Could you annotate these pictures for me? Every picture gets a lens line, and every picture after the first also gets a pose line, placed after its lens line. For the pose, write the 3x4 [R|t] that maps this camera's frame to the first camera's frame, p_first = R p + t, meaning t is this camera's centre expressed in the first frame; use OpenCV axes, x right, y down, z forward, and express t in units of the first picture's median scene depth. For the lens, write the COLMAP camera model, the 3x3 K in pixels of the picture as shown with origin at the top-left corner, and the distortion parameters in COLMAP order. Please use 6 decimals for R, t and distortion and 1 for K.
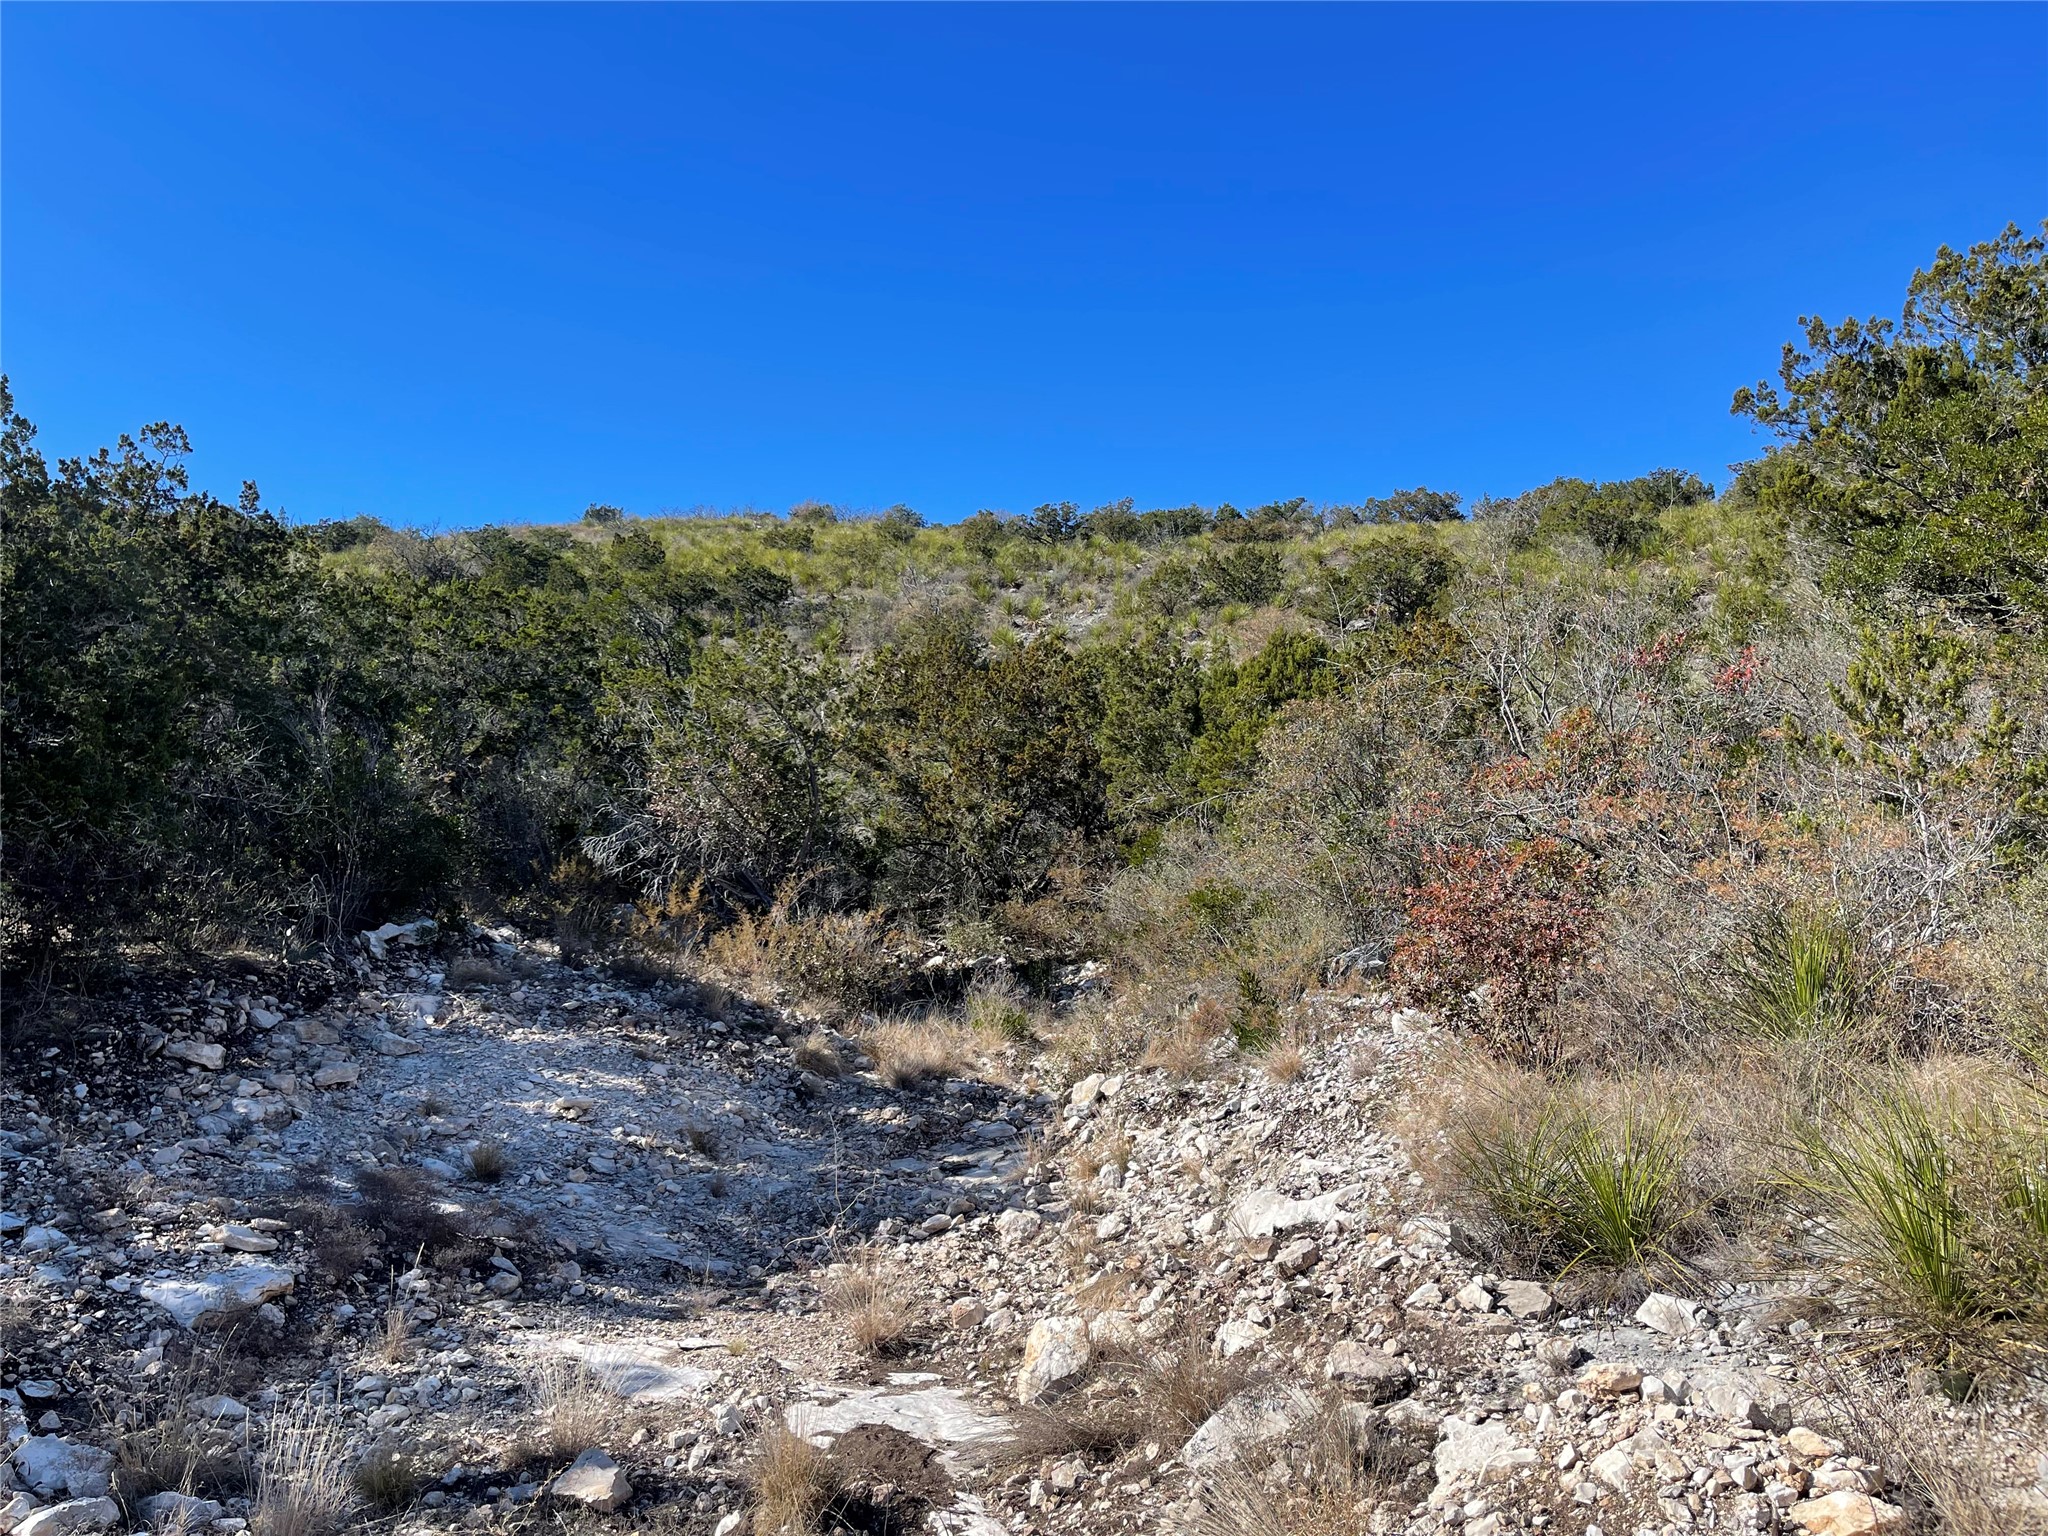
lens RADIAL K [[1556.5, 0, 1024.0], [0, 1556.5, 768.0], [0, 0, 1]] dist [0.093681, -0.136248]
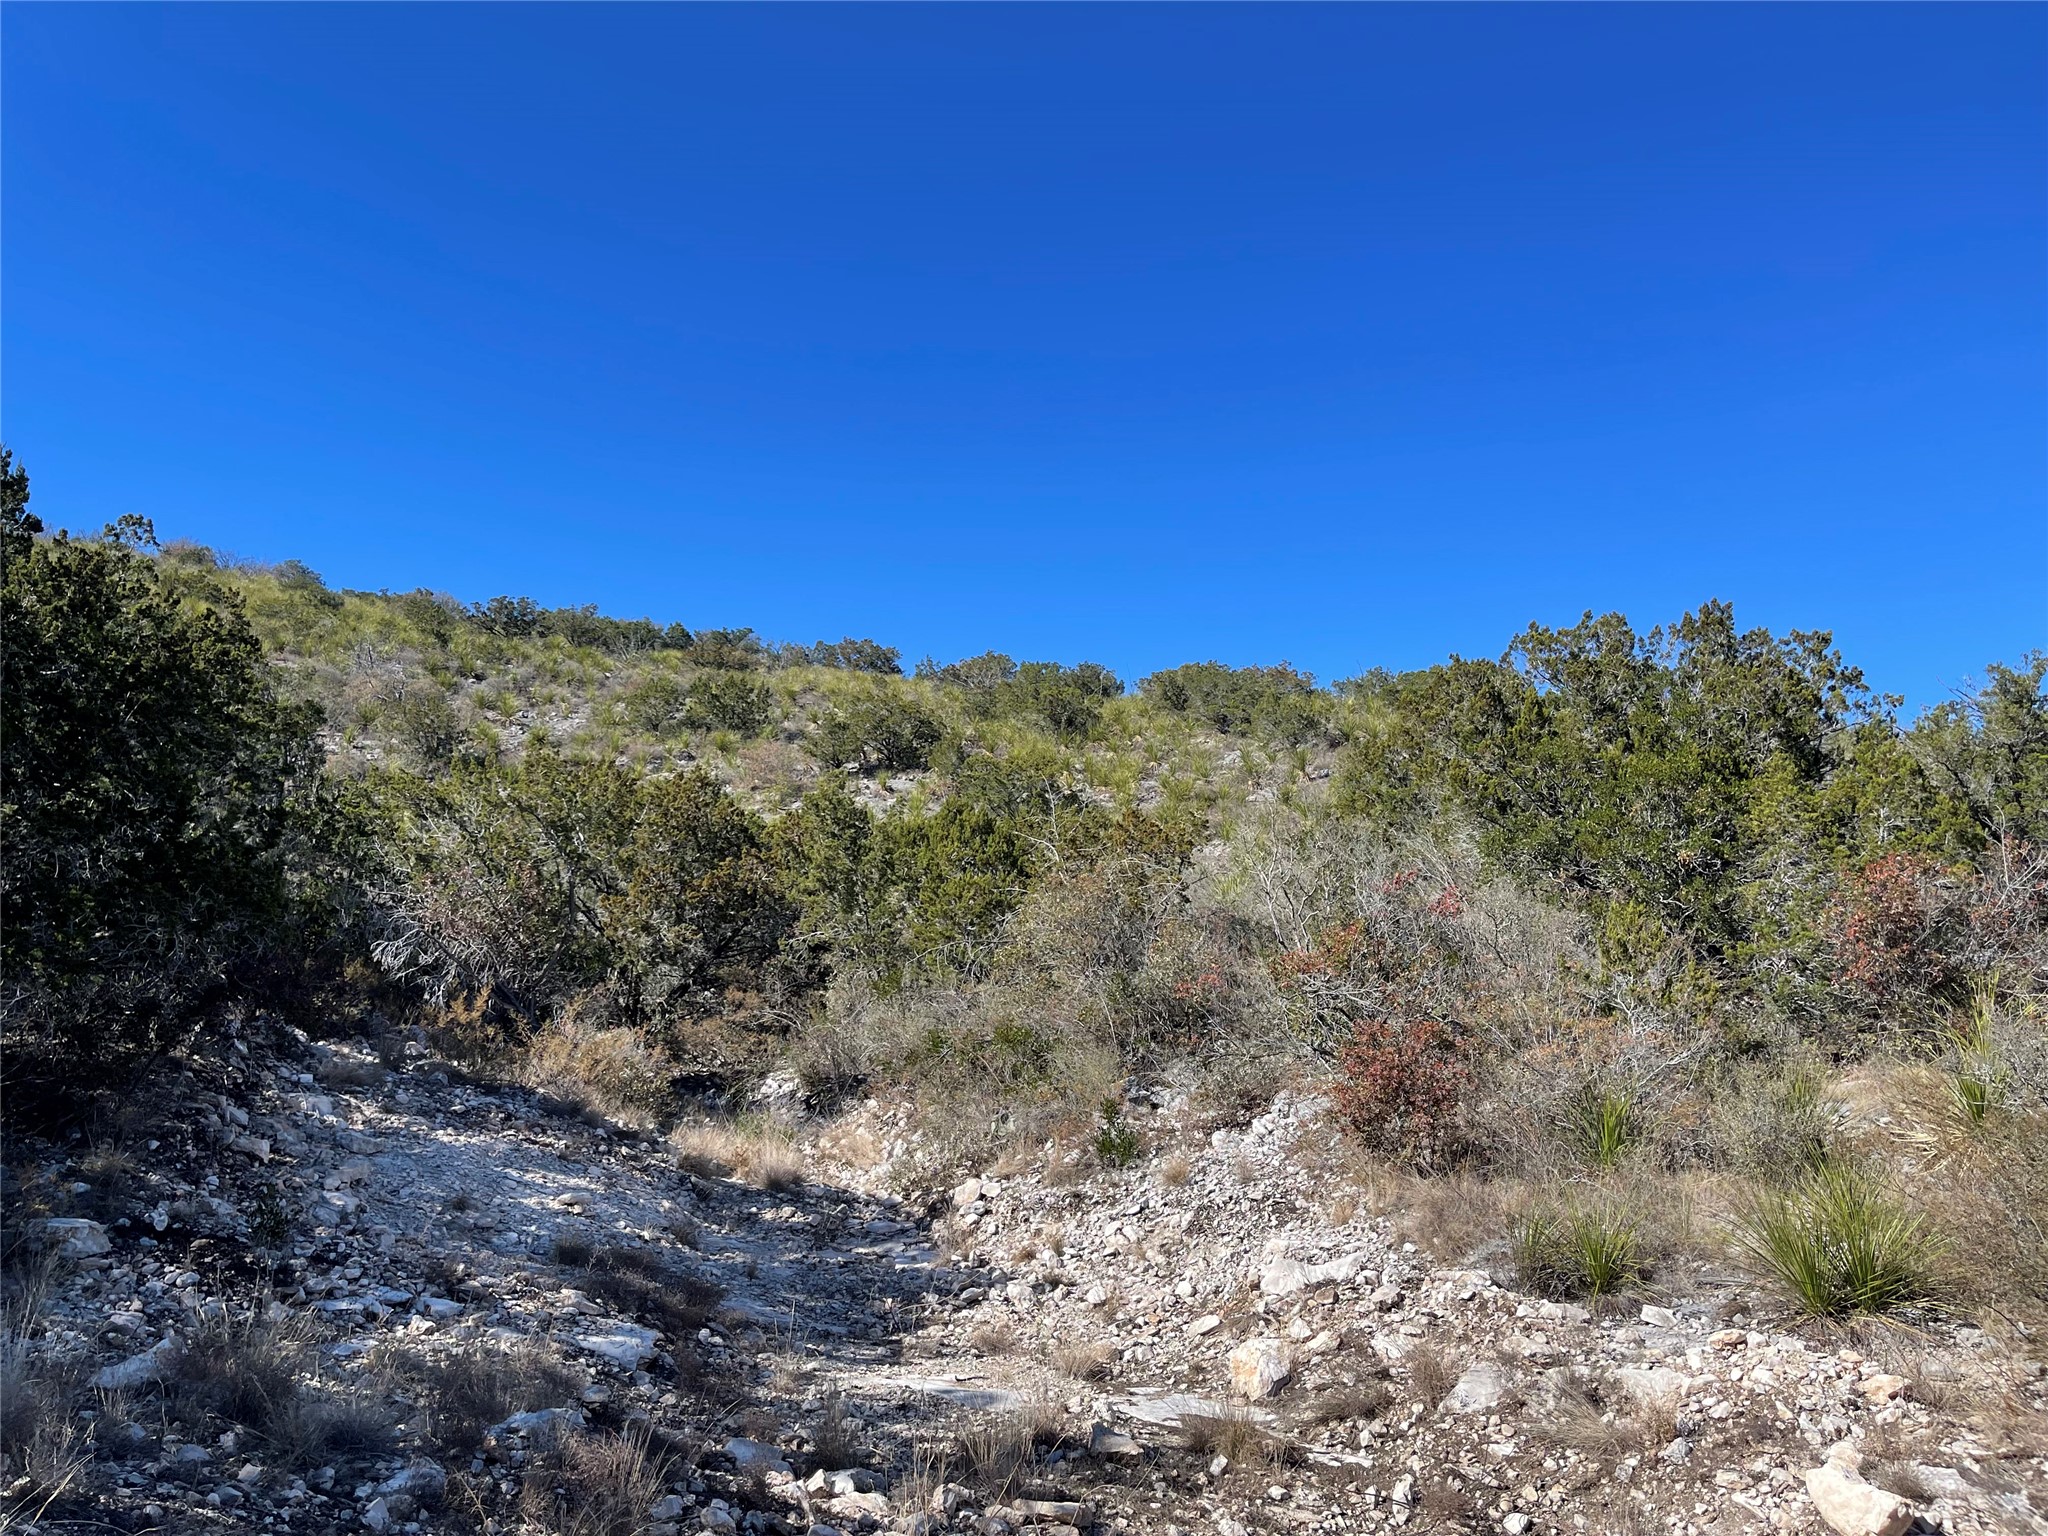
lens RADIAL K [[1556.5, 0, 1024.0], [0, 1556.5, 768.0], [0, 0, 1]] dist [0.093681, -0.136248]
pose [[0.907297, 0.117684, 0.403687, -0.115577], [-0.088903, 0.992021, -0.089385, -0.004677], [-0.410985, 0.045210, 0.910520, -0.039012]]
